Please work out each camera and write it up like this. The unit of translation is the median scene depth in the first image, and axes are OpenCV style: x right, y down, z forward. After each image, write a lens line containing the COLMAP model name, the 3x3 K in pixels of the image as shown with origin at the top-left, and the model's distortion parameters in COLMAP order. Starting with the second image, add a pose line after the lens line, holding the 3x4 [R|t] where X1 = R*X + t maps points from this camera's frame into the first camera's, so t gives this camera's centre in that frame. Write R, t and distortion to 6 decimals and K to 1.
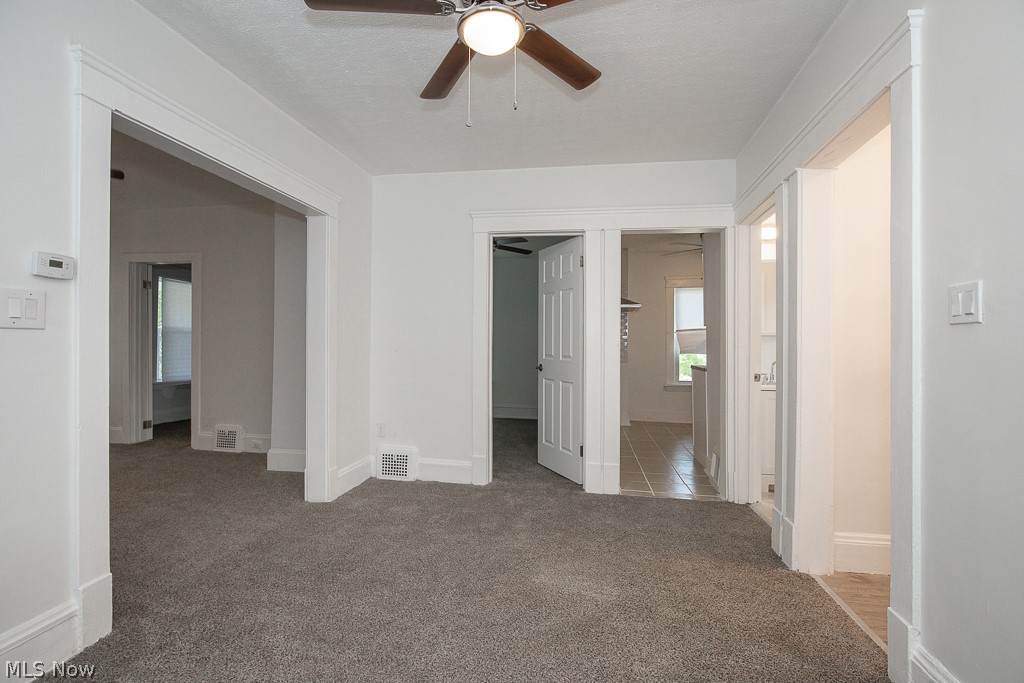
lens RADIAL K [[476.3, 0, 506.2], [0, 476.3, 338.0], [0, 0, 1]] dist [-0.009043, 0.003065]
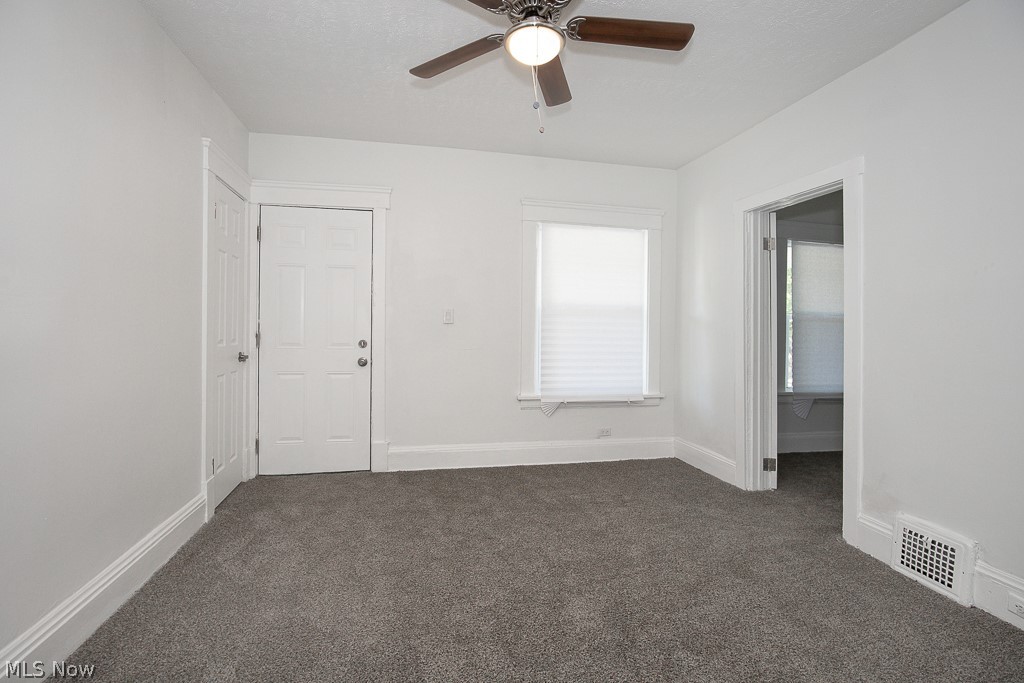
lens RADIAL K [[476.3, 0, 512.9], [0, 476.3, 339.7], [0, 0, 1]] dist [-0.009043, 0.003065]
pose [[0.395626, 0.011780, -0.918336, -0.308886], [0.011988, 0.999766, 0.017989, 0.000528], [0.918333, -0.018126, 0.395392, 0.433594]]
